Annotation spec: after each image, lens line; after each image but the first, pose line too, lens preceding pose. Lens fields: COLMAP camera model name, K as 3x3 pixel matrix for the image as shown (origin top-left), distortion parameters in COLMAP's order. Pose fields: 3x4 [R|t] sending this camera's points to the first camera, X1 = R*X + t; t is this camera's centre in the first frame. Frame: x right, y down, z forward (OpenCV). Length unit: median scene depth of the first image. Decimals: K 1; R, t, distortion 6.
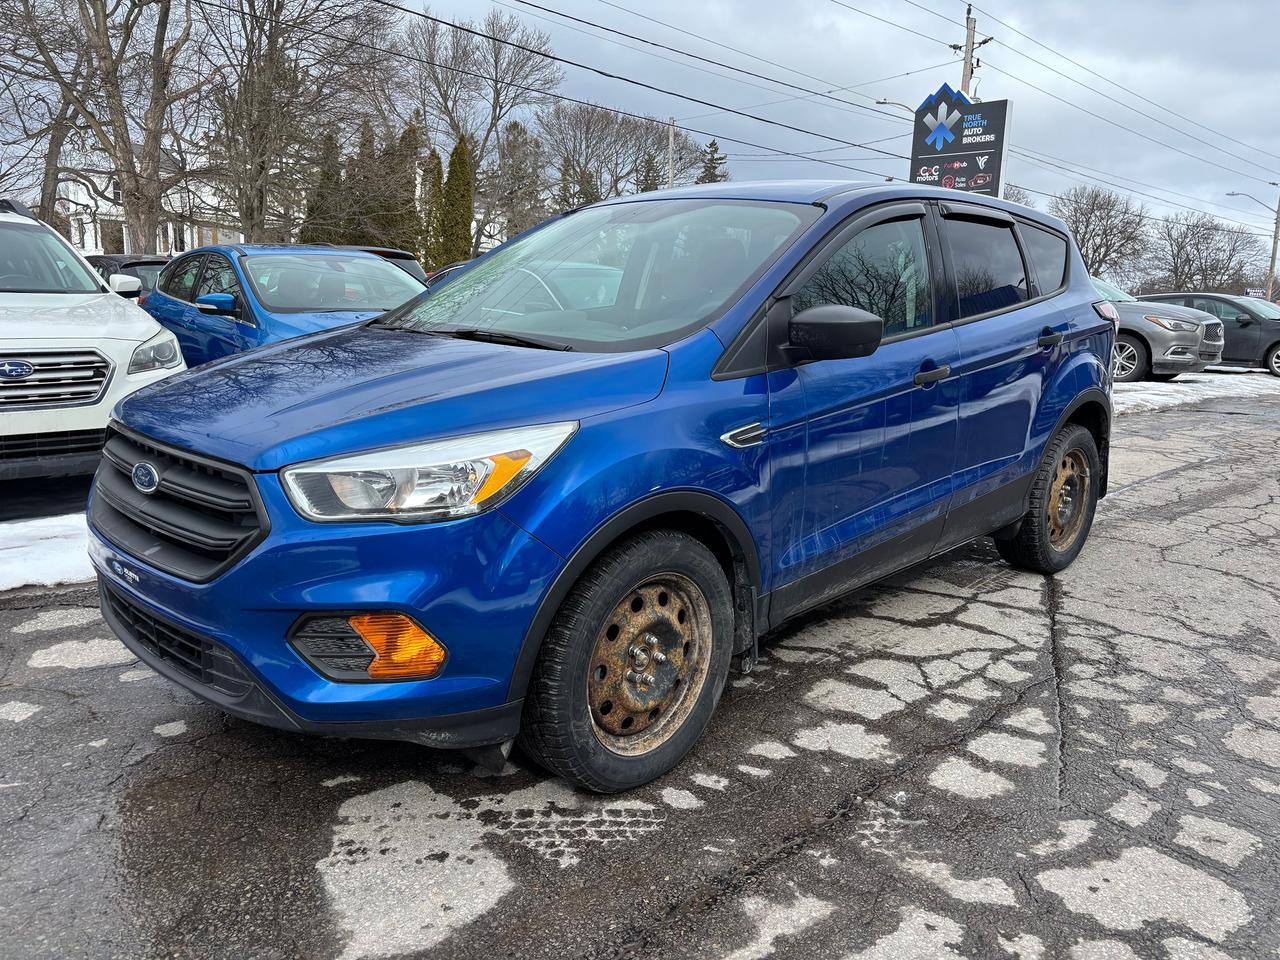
lens RADIAL K [[971.8, 0, 652.2], [0, 971.8, 470.4], [0, 0, 1]] dist [0.047549, -0.051922]
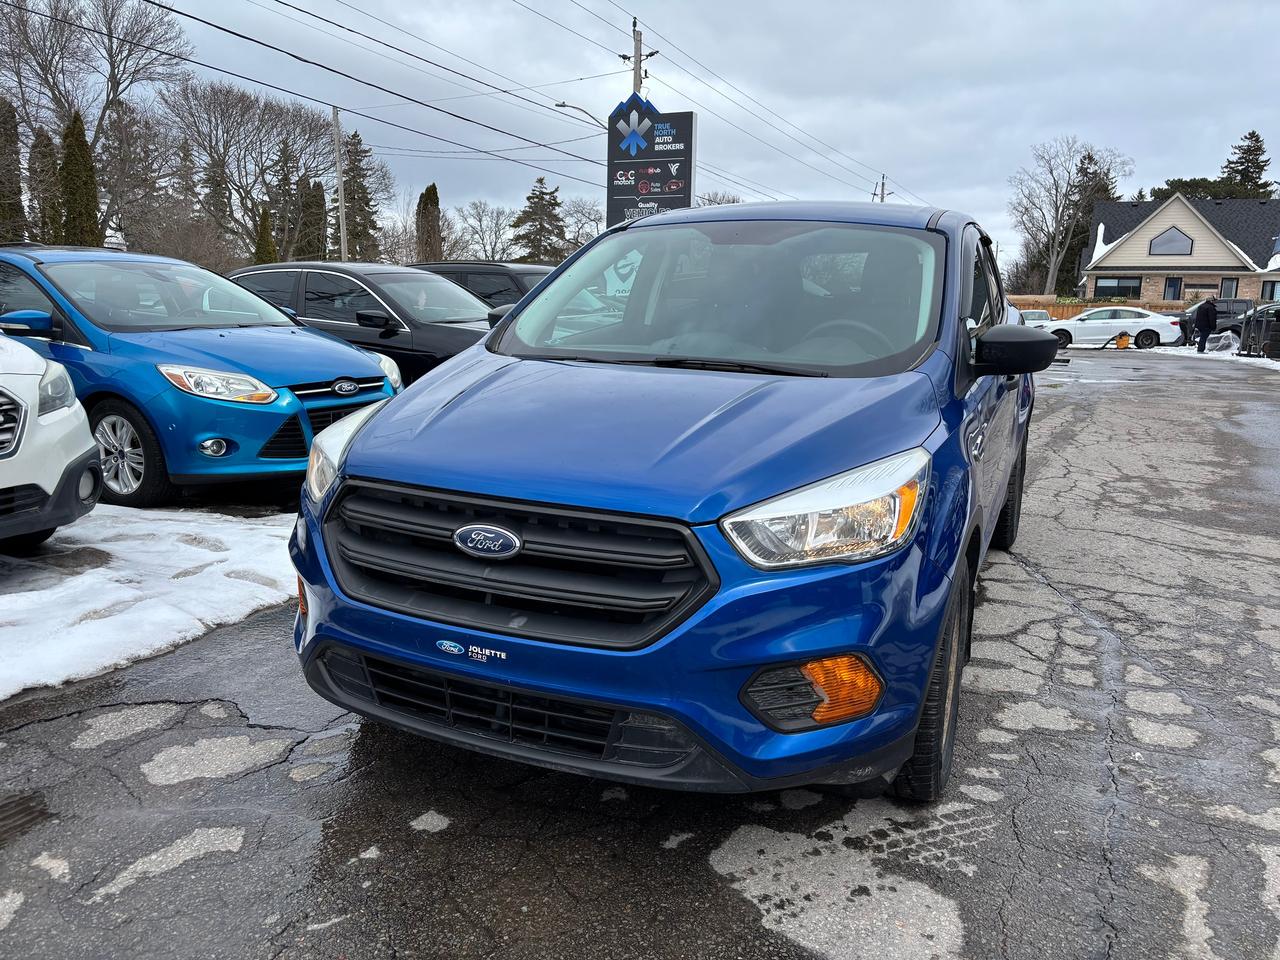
lens RADIAL K [[971.8, 0, 652.4], [0, 971.8, 473.3], [0, 0, 1]] dist [0.047549, -0.051922]
pose [[0.938157, -0.072596, 0.338513, -0.559952], [0.070500, 0.997340, 0.018501, -0.050309], [-0.338956, 0.006508, 0.940780, 0.097931]]
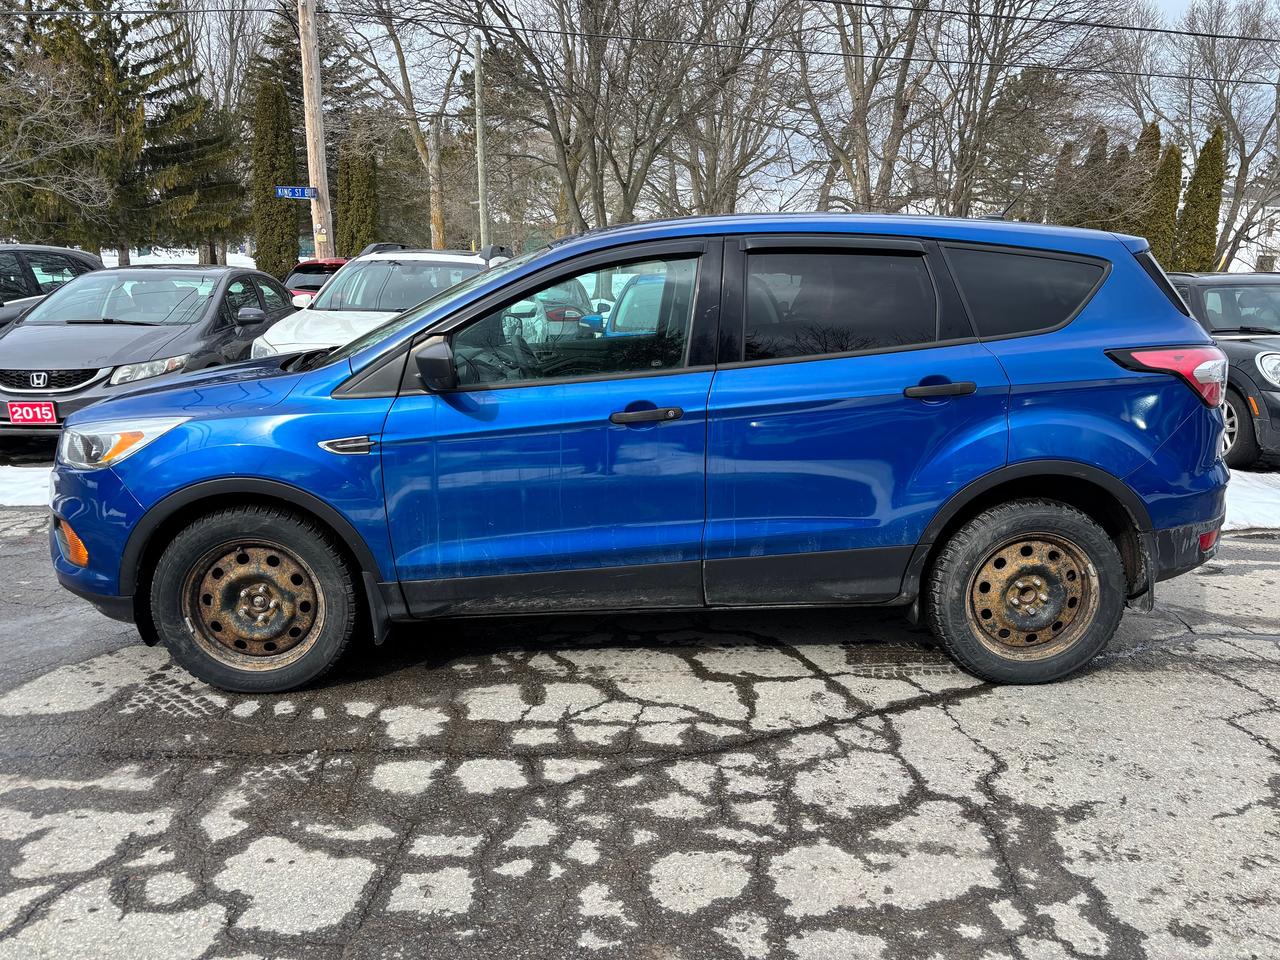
lens RADIAL K [[971.8, 0, 643.8], [0, 971.8, 480.7], [0, 0, 1]] dist [0.047549, -0.051922]
pose [[0.724189, 0.131012, -0.677043, 1.106440], [-0.131012, 0.990045, 0.051445, -0.095423], [0.677043, 0.051445, 0.734144, 0.323578]]
